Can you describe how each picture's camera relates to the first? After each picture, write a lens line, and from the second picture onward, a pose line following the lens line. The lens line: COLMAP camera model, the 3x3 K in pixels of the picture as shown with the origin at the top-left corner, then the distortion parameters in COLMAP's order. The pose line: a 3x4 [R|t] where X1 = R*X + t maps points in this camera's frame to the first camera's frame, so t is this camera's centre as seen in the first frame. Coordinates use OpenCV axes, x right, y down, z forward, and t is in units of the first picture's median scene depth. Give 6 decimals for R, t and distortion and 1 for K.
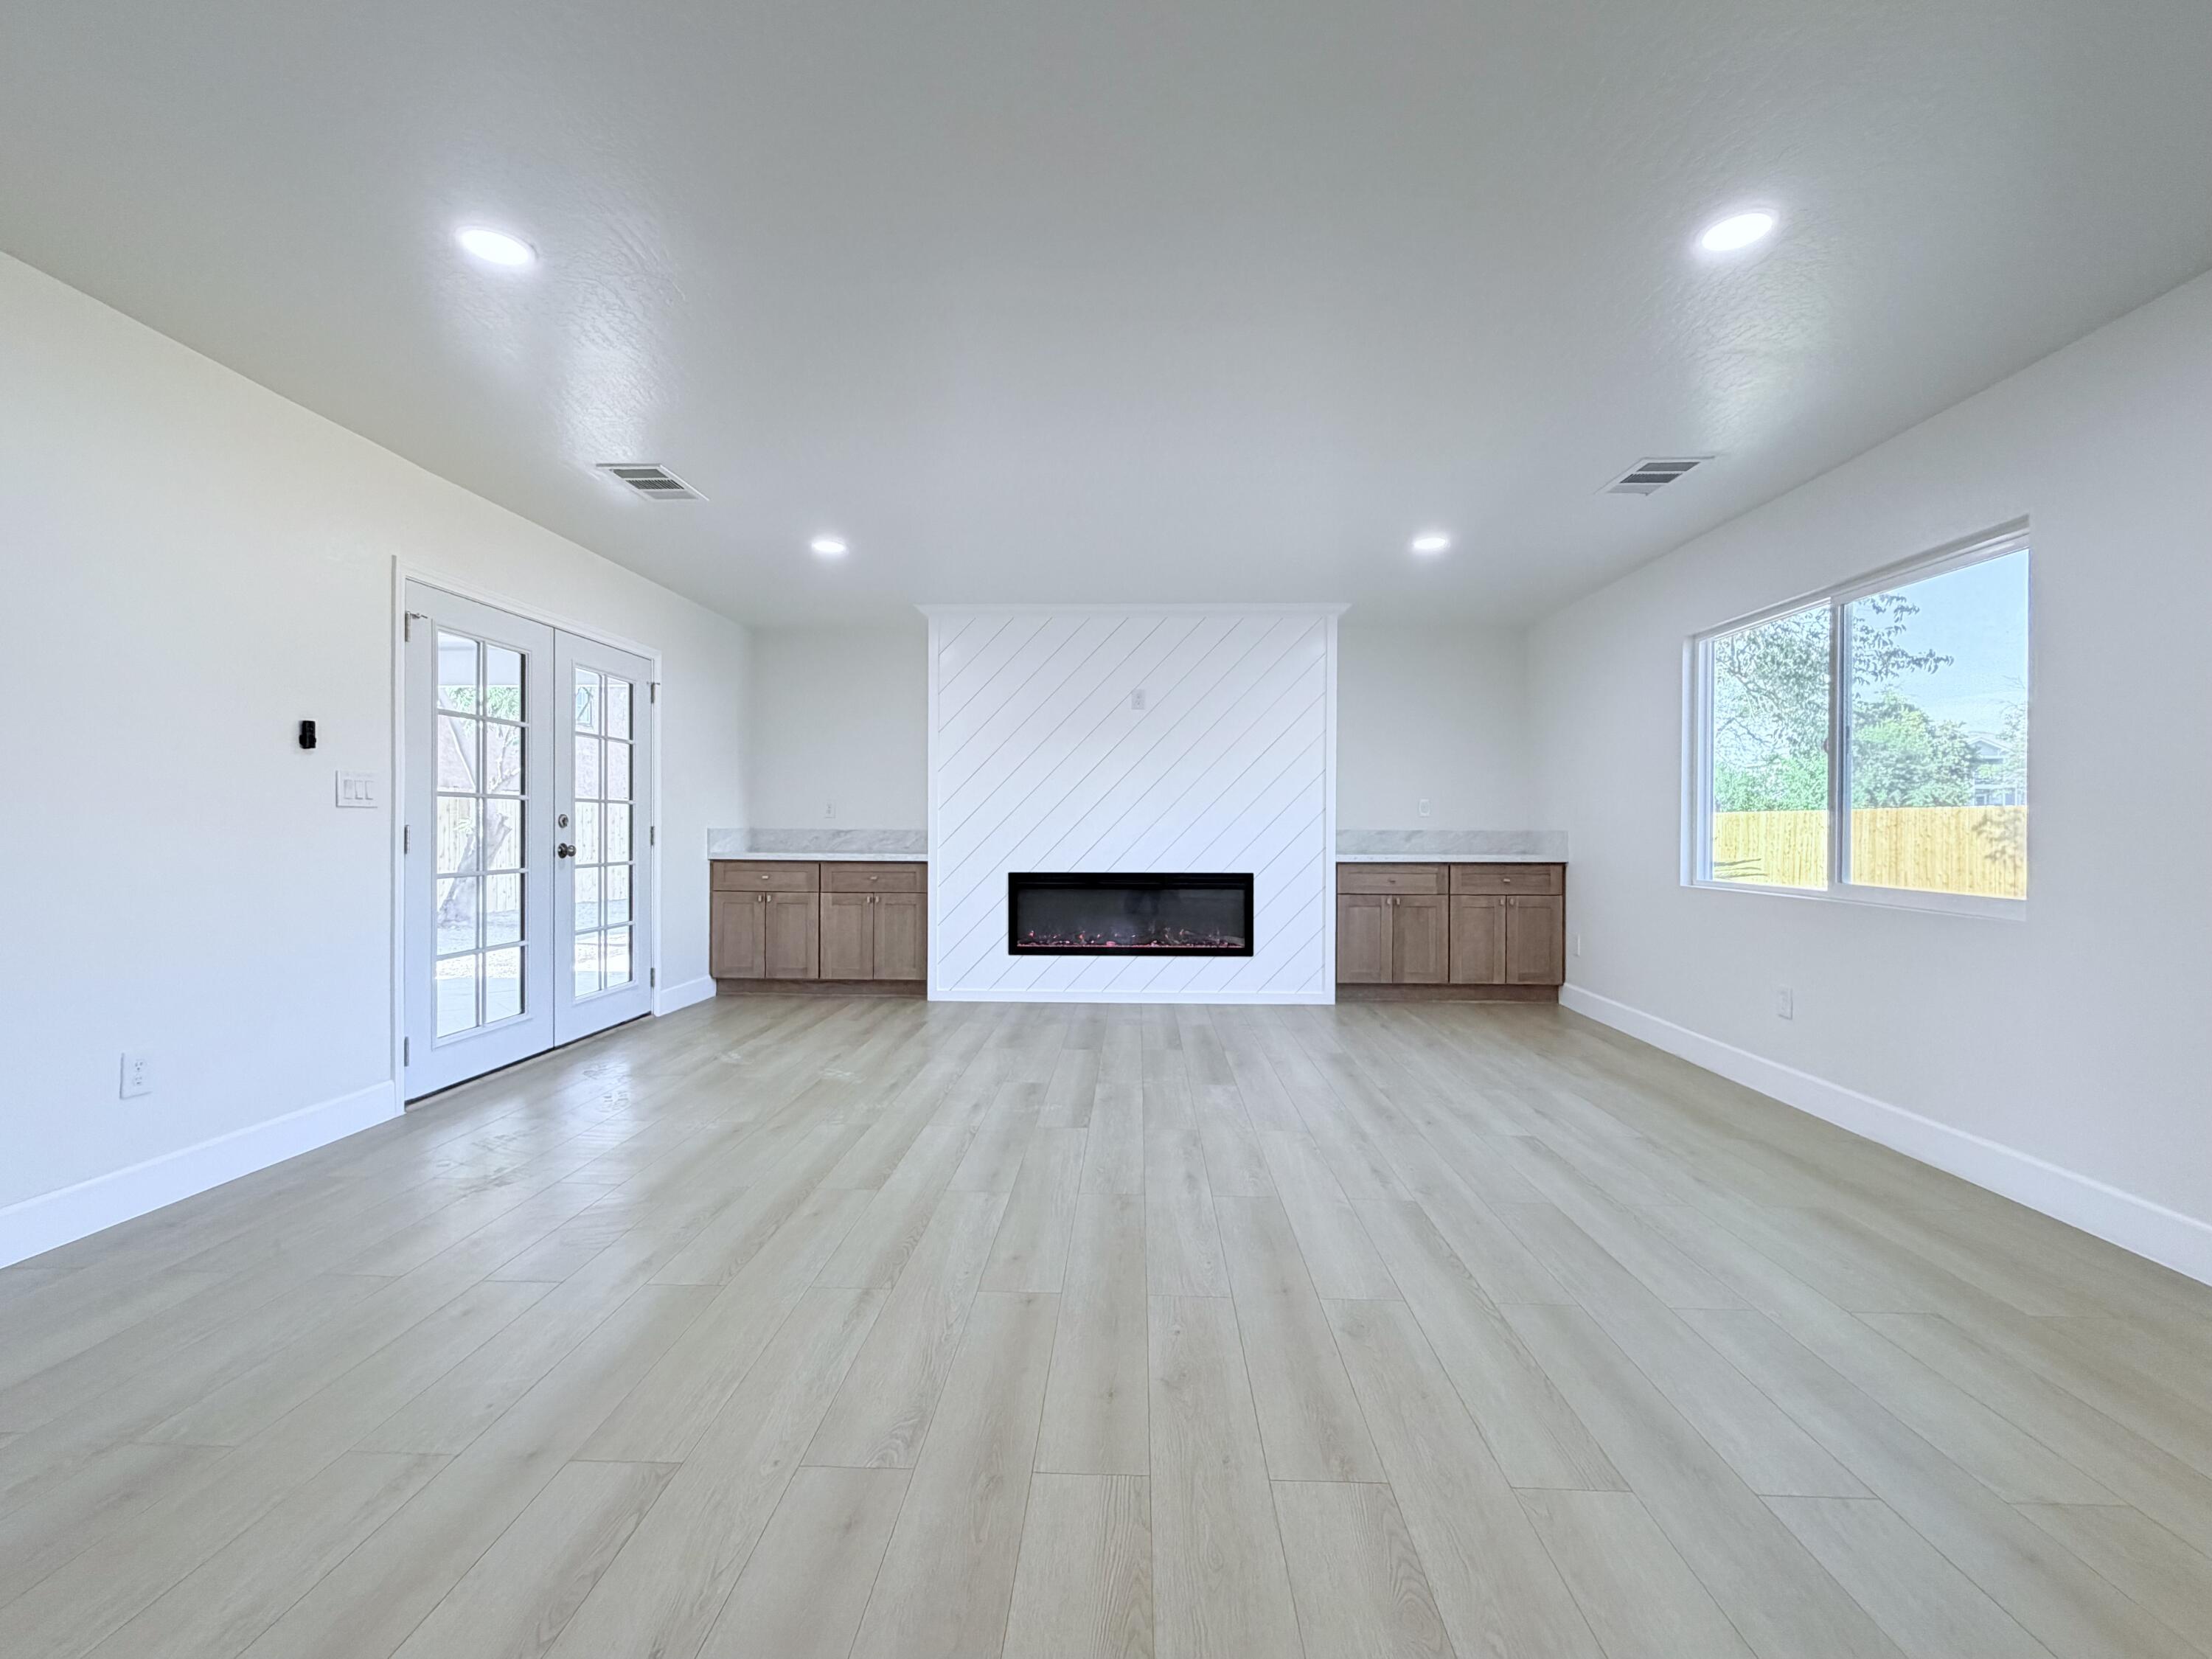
lens RADIAL K [[943.7, 0, 1108.7], [0, 943.7, 836.0], [0, 0, 1]] dist [0.002054, -0.000209]
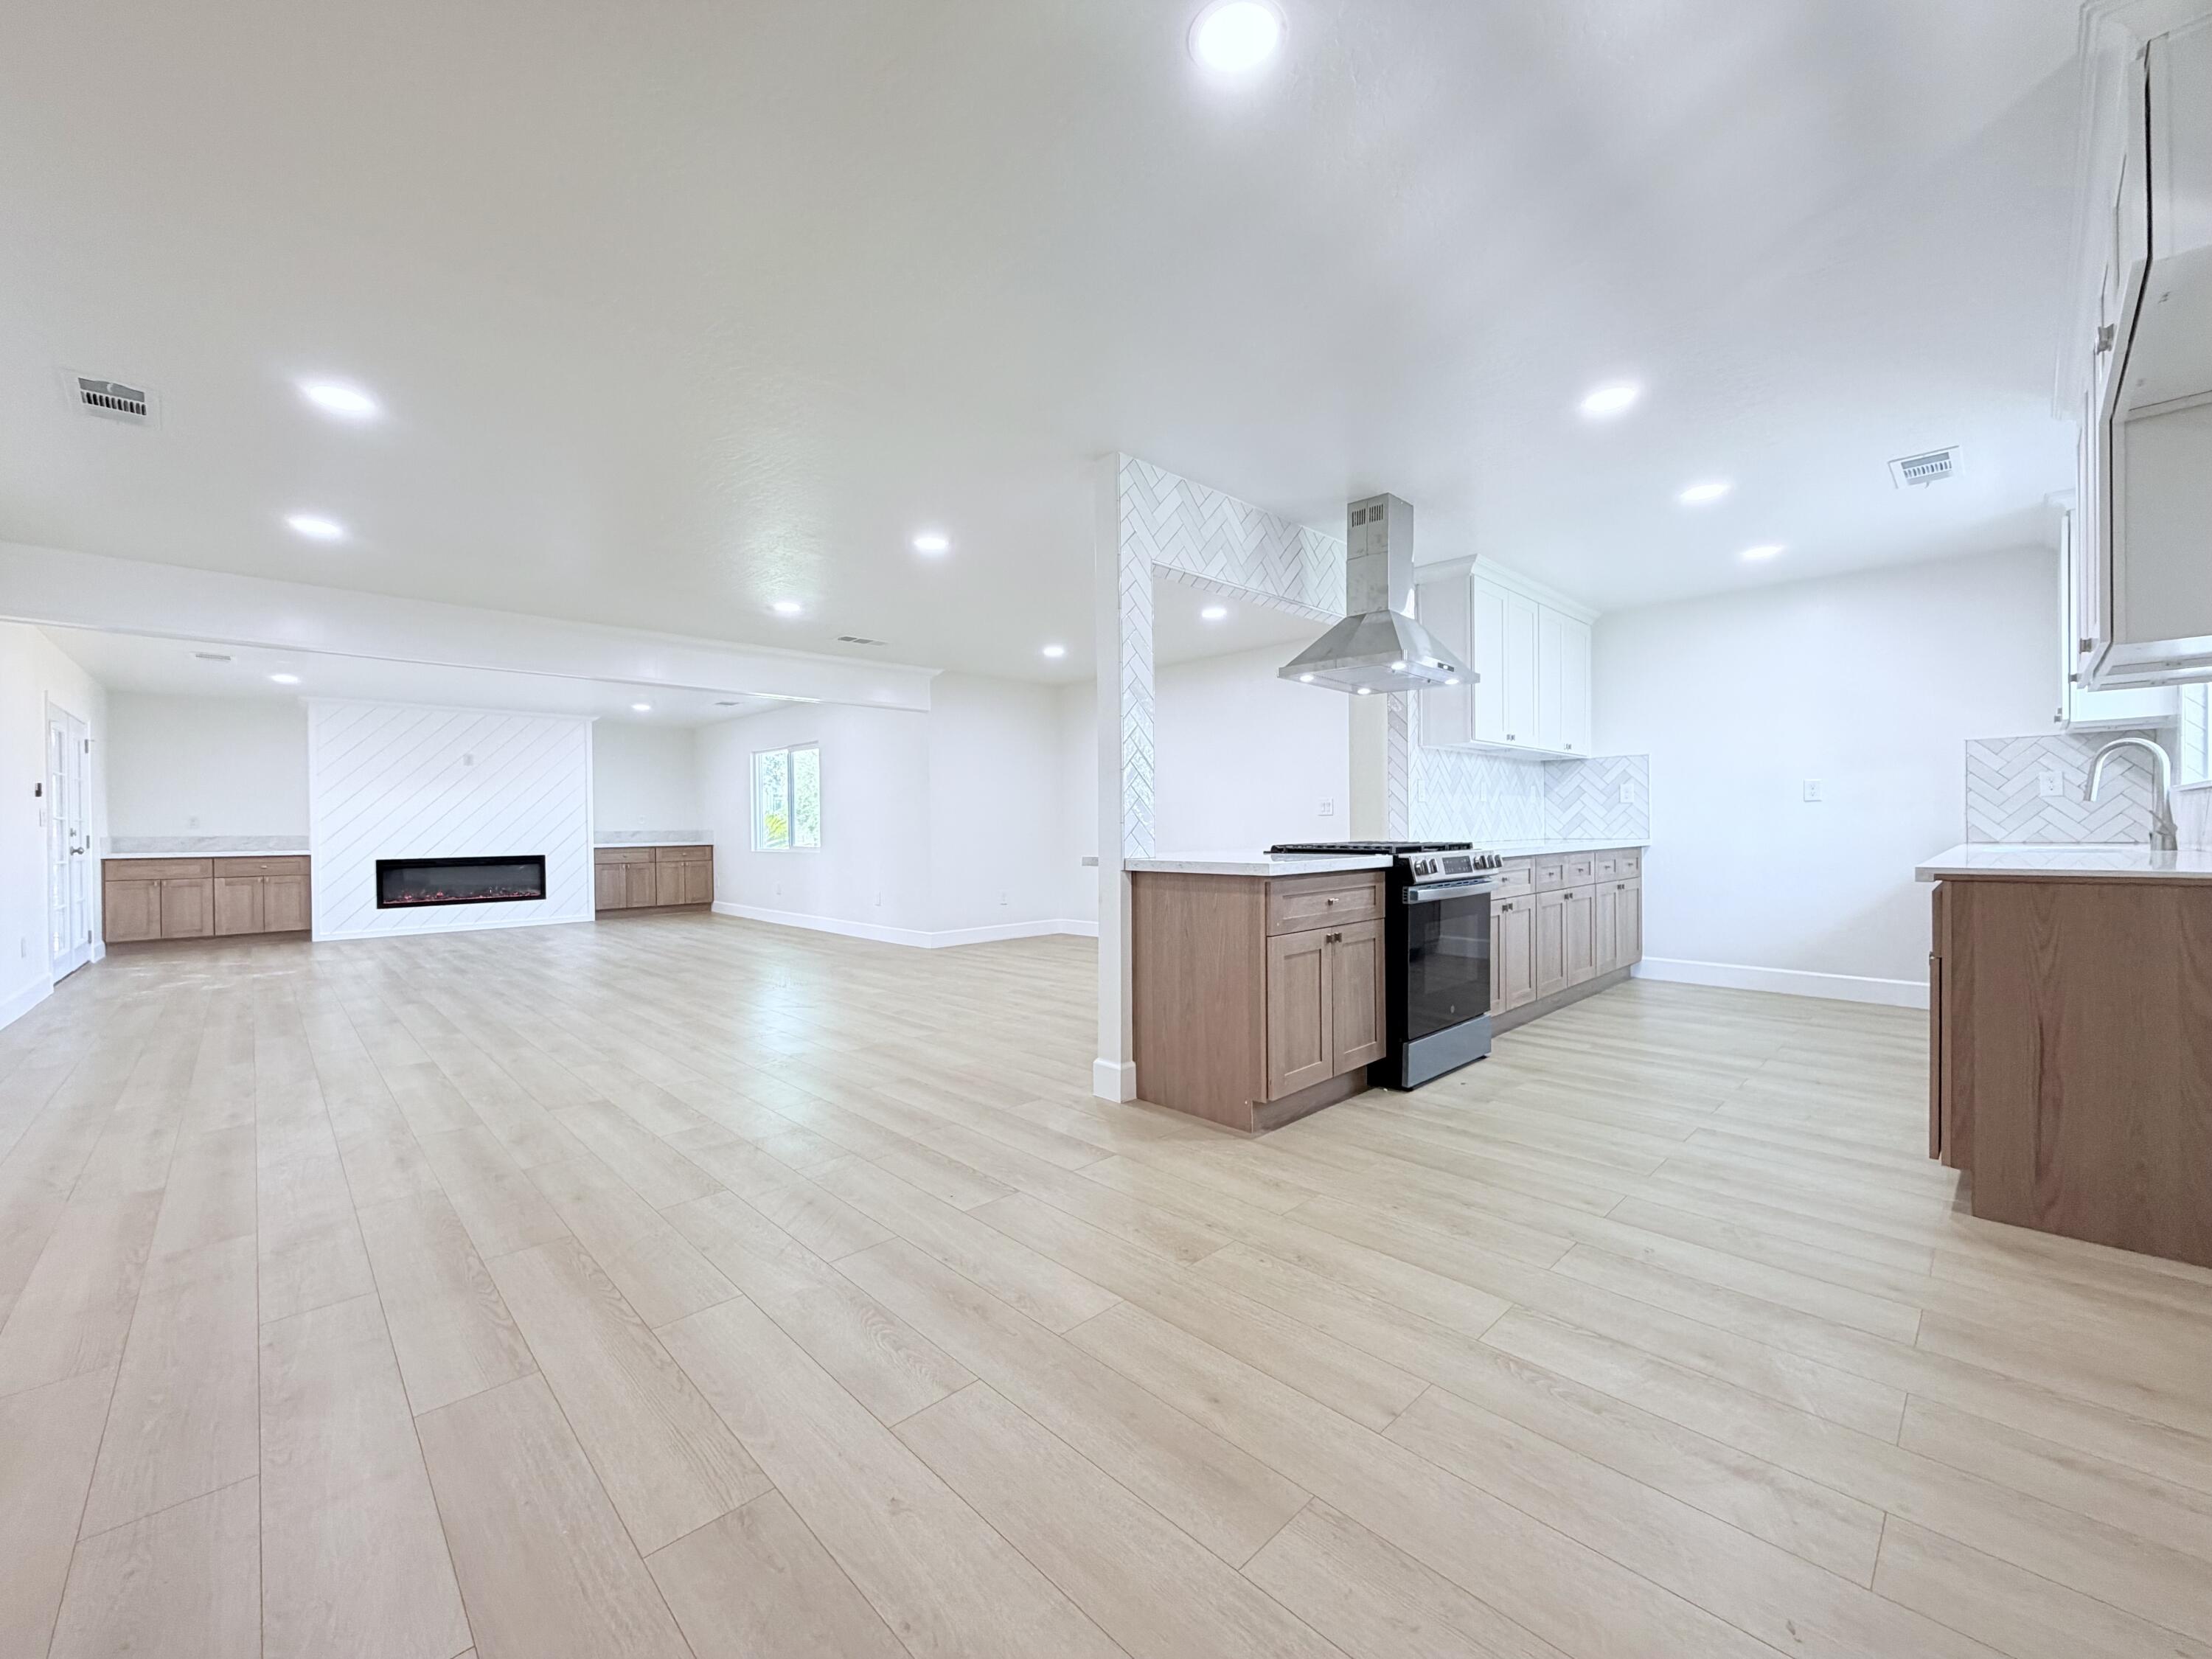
lens RADIAL K [[881.8, 0, 1102.7], [0, 881.8, 834.0], [0, 0, 1]] dist [-0.002402, 0.000521]
pose [[0.700117, -0.017131, 0.713823, -0.317442], [0.018085, 0.999817, 0.006256, 0.006561], [-0.713799, 0.008529, 0.700298, -1.012318]]
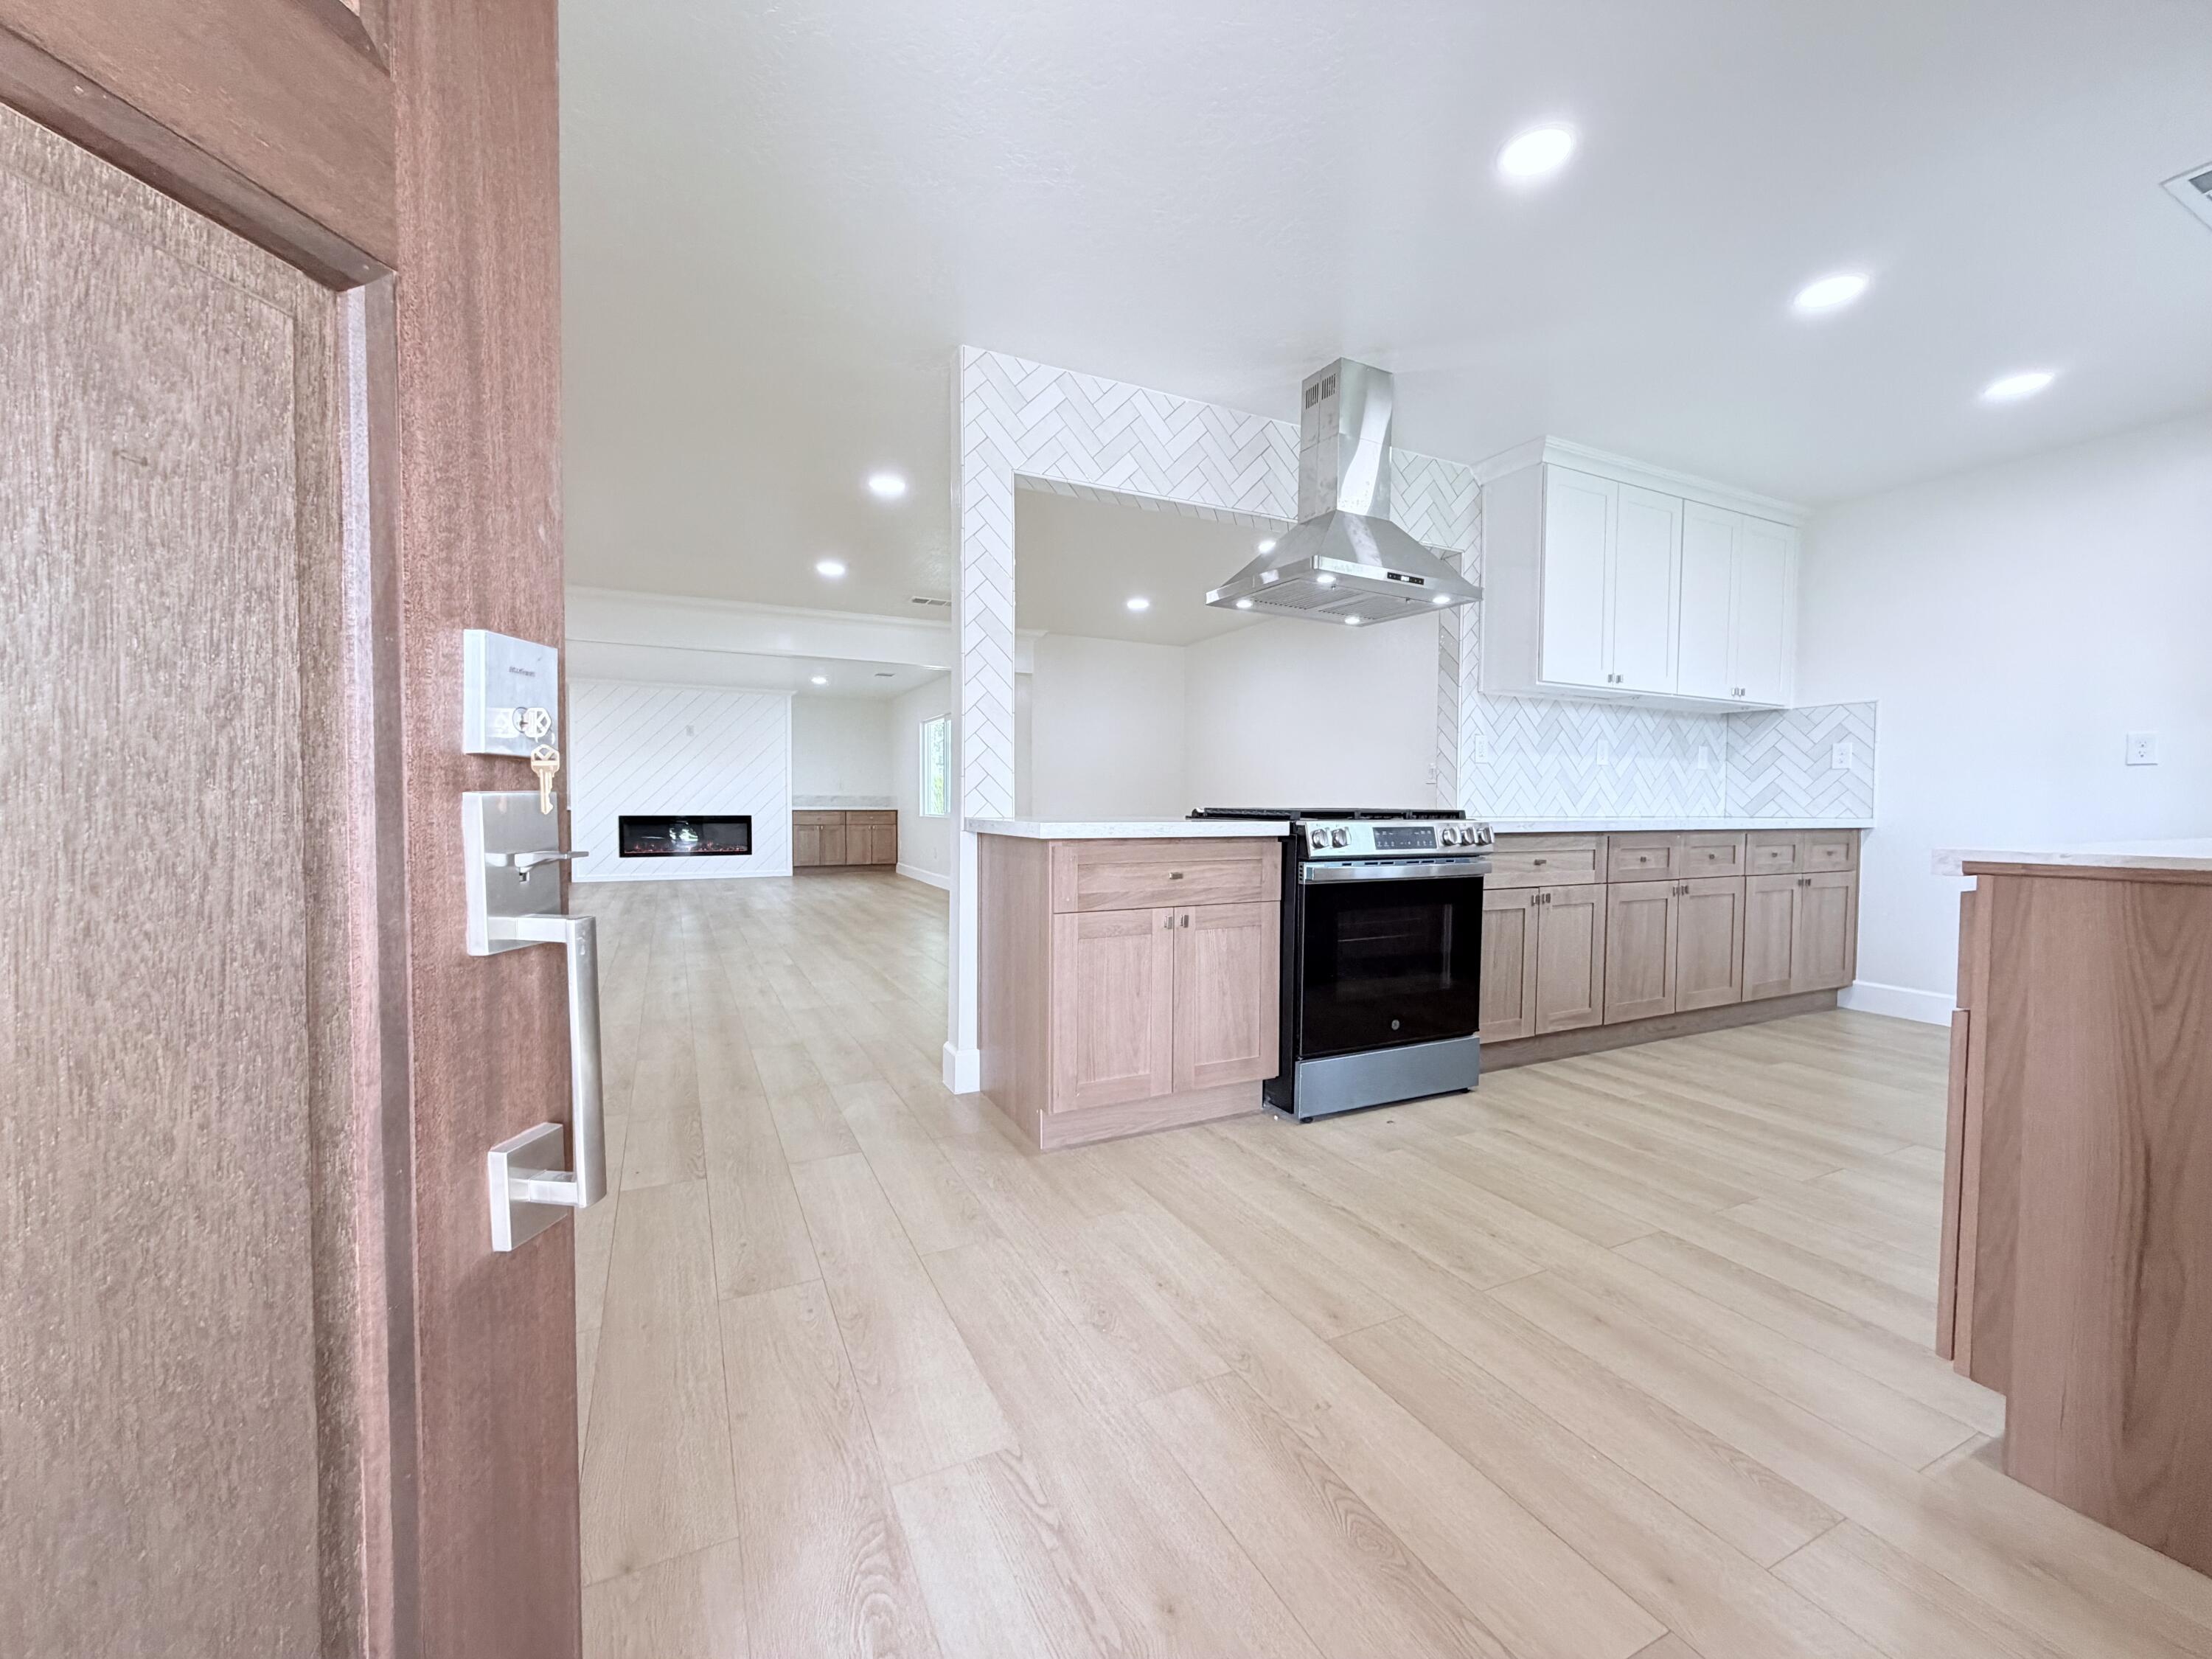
lens RADIAL K [[881.8, 0, 1103.2], [0, 881.8, 833.1], [0, 0, 1]] dist [-0.002402, 0.000521]
pose [[0.885258, -0.013141, 0.464915, -0.067021], [-0.000595, 0.999568, 0.029386, 0.020360], [-0.465100, -0.026291, 0.884868, -1.098312]]
